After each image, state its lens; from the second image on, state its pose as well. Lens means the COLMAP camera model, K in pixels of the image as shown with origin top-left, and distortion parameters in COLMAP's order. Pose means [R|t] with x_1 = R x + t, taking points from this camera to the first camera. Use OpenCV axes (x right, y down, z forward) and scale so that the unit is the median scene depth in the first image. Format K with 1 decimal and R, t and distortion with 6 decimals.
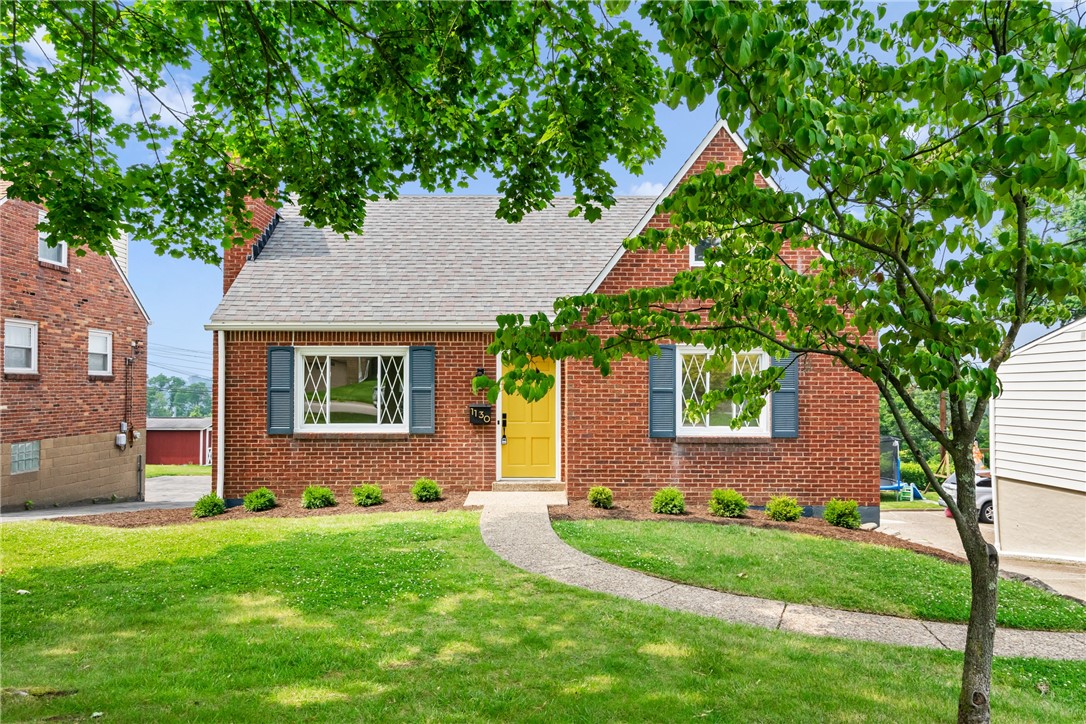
lens RADIAL K [[711.5, 0, 534.6], [0, 711.5, 385.9], [0, 0, 1]] dist [-0.016342, -0.002299]
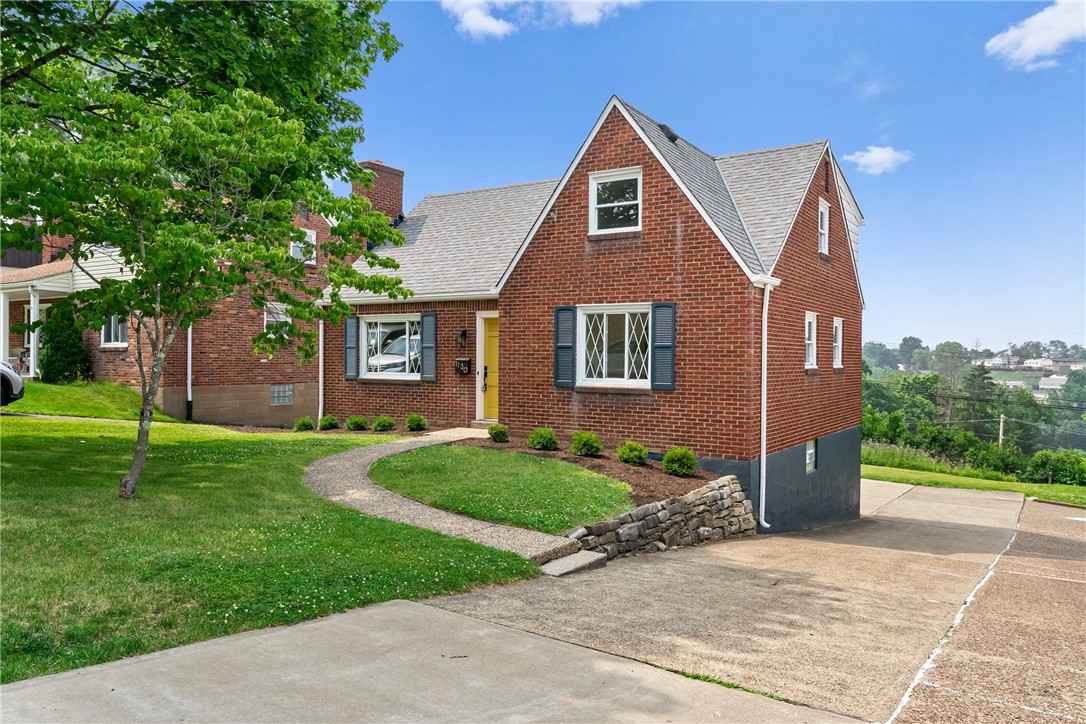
lens RADIAL K [[807.2, 0, 541.7], [0, 807.2, 361.2], [0, 0, 1]] dist [-0.006534, -0.000542]
pose [[0.829576, 0.004317, -0.558377, 0.874269], [0.009684, 0.999708, 0.022117, 0.001302], [0.558309, -0.023755, 0.829293, -0.104826]]
